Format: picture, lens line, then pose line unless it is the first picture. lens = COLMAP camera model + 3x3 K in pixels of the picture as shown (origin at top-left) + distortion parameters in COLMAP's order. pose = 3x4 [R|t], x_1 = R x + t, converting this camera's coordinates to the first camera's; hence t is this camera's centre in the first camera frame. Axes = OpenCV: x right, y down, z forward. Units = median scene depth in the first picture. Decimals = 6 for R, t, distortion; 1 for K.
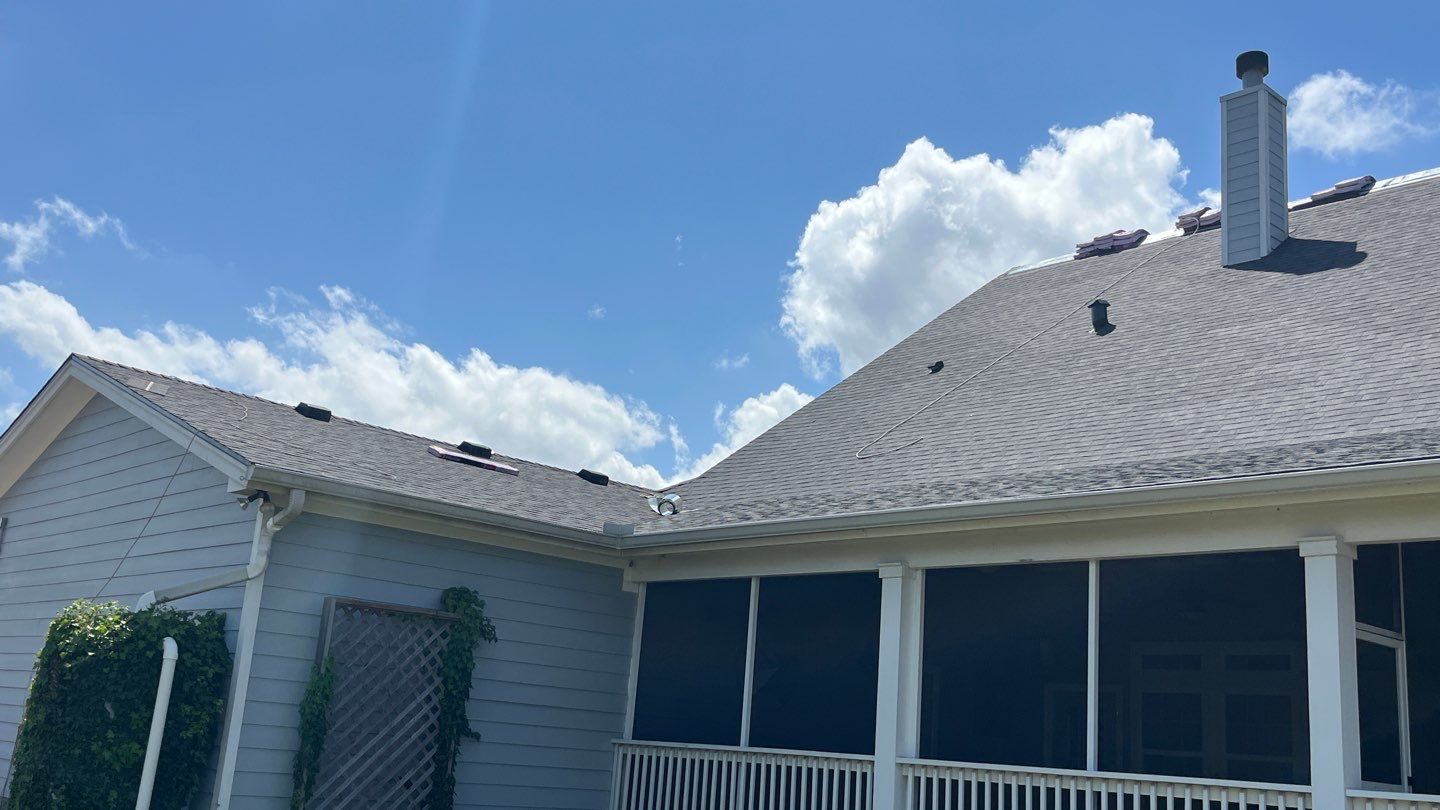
lens RADIAL K [[1490.4, 0, 673.8], [0, 1490.4, 372.0], [0, 0, 1]] dist [0.028805, 0.000000]
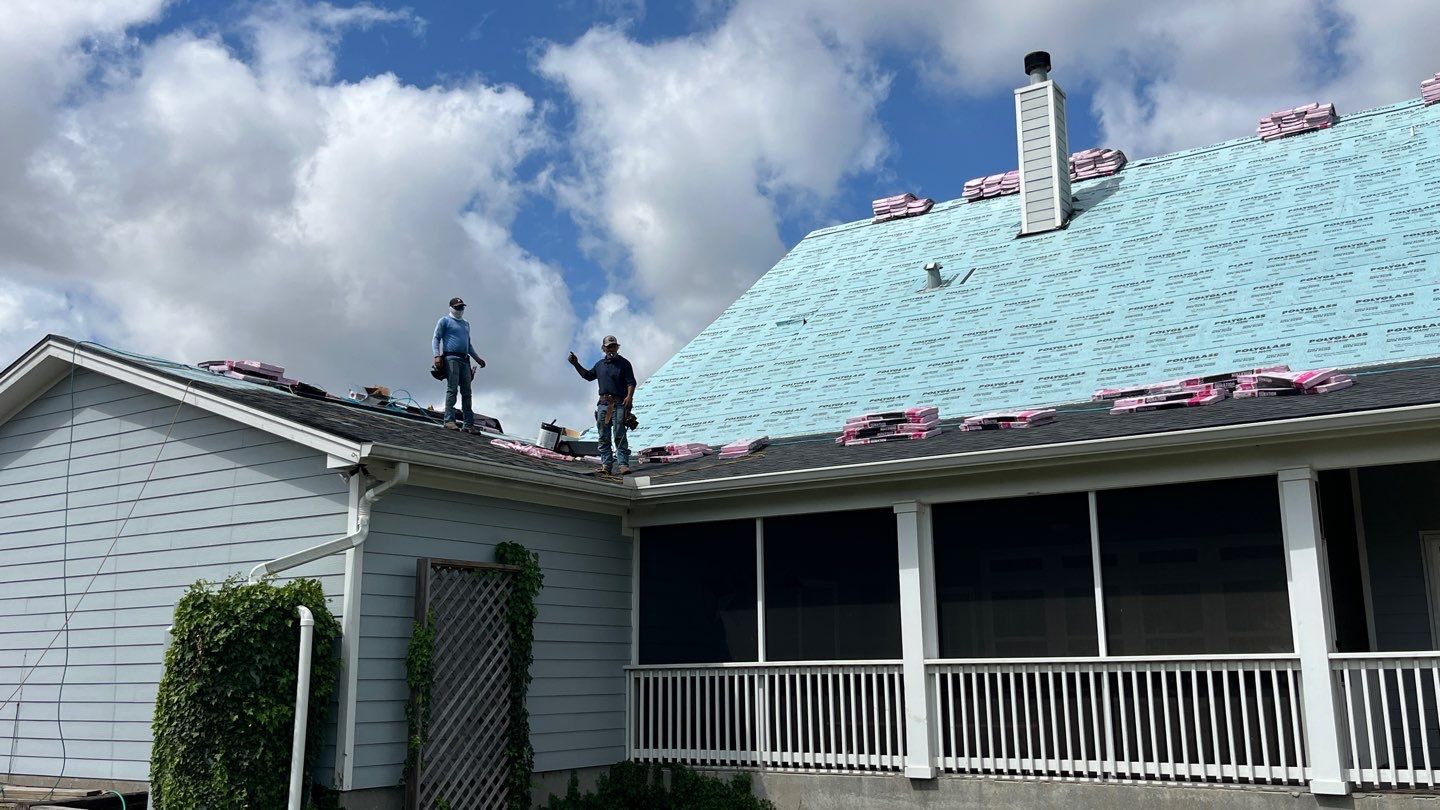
lens RADIAL K [[1412.1, 0, 672.2], [0, 1412.1, 373.2], [0, 0, 1]] dist [0.020790, 0.000000]
pose [[0.965627, -0.031626, 0.258002, -0.310551], [0.019446, 0.998579, 0.049626, -0.032134], [-0.259205, -0.042903, 0.964869, -0.039650]]
